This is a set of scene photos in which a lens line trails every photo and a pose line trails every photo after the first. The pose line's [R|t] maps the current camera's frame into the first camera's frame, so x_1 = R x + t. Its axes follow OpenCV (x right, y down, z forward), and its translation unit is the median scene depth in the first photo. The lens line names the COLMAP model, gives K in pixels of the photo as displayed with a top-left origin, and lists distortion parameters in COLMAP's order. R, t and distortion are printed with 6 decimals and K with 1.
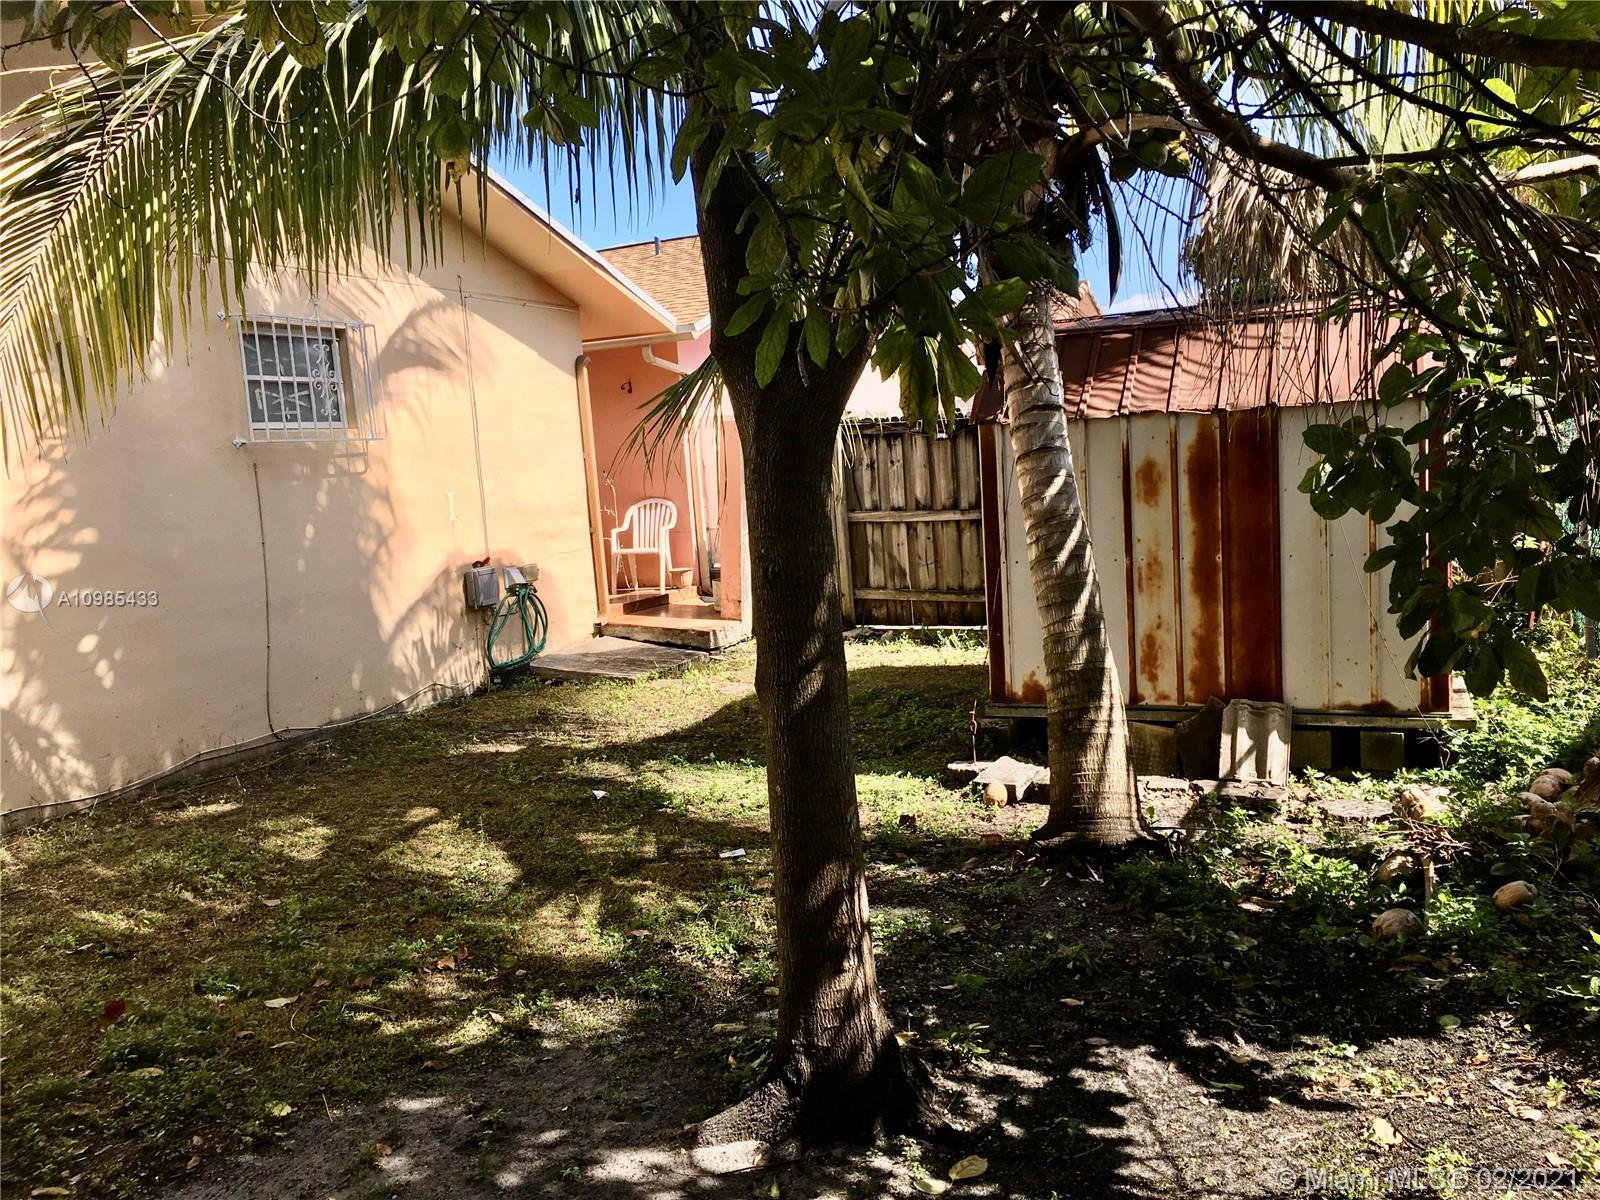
lens RADIAL K [[1355.6, 0, 805.5], [0, 1355.6, 603.5], [0, 0, 1]] dist [0.086973, -0.106197]
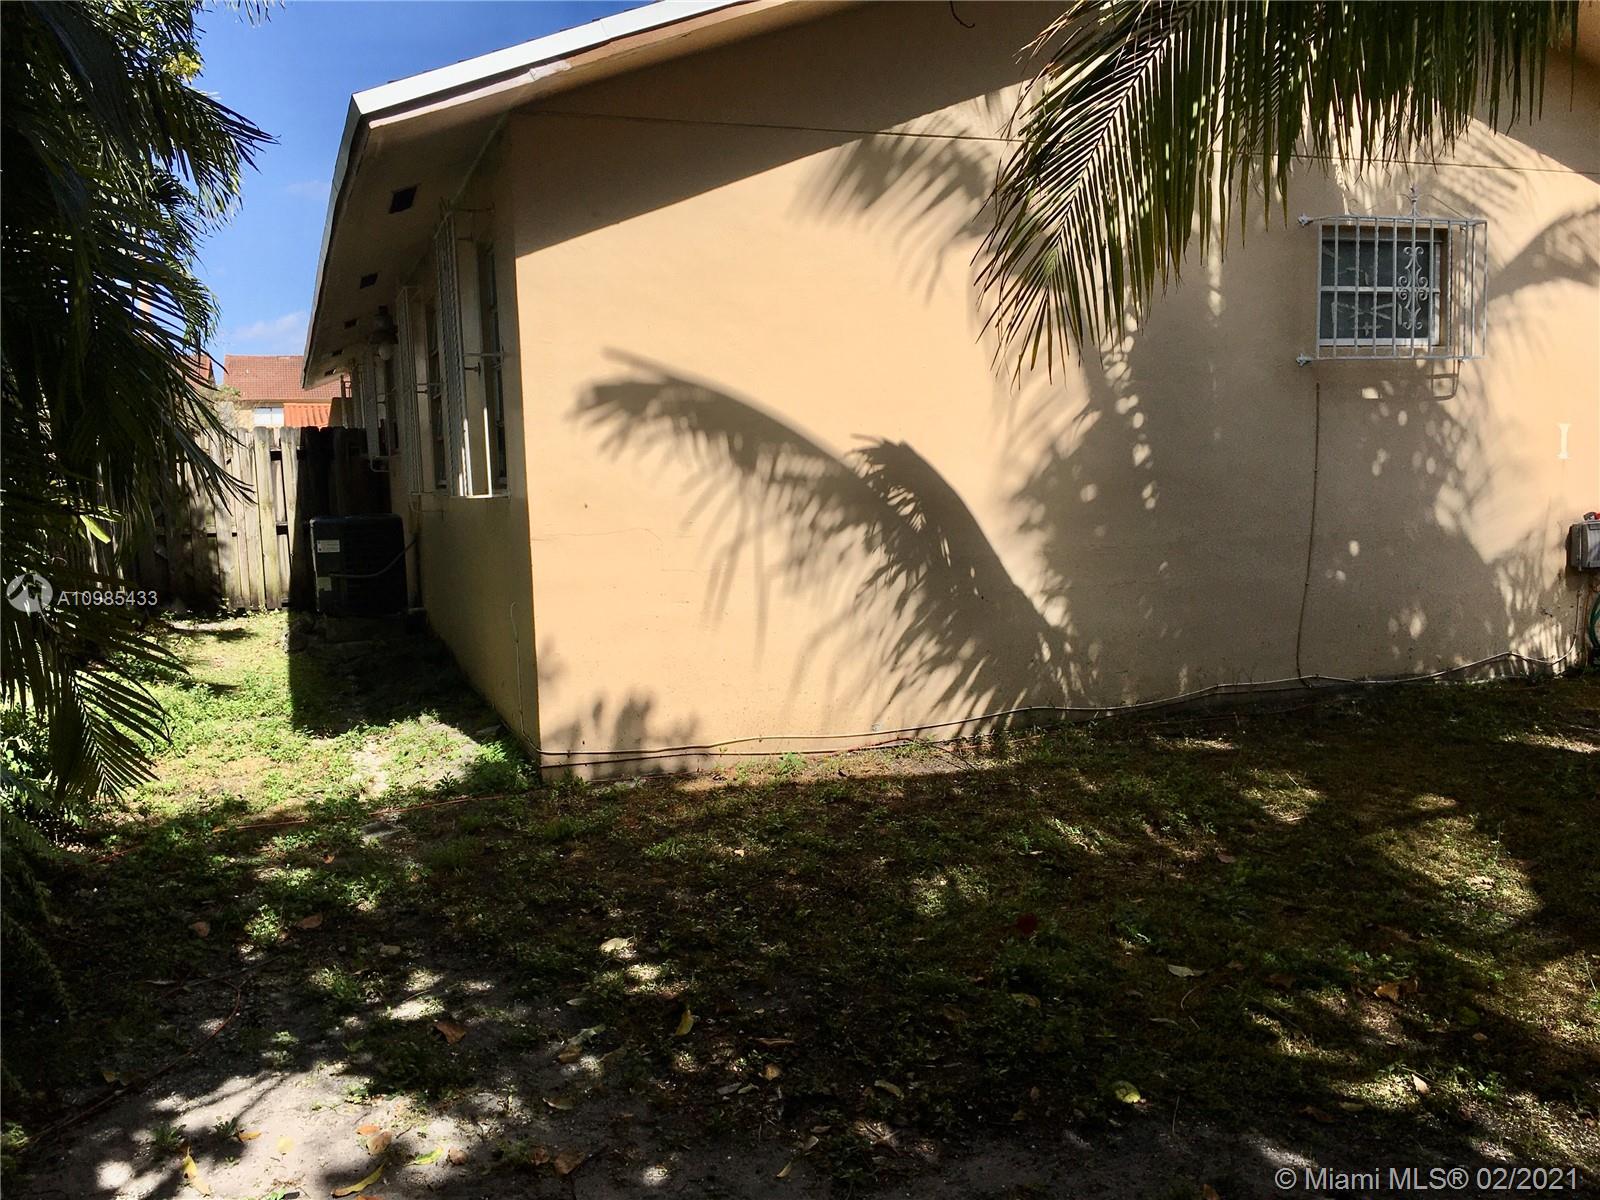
lens RADIAL K [[1348.3, 0, 800.0], [0, 1348.3, 600.0], [0, 0, 1]] dist [0.072004, -0.095410]
pose [[0.687257, 0.122022, -0.716092, 0.039396], [-0.096944, 0.992379, 0.076061, 0.007355], [0.719916, 0.017147, 0.693849, 0.171340]]
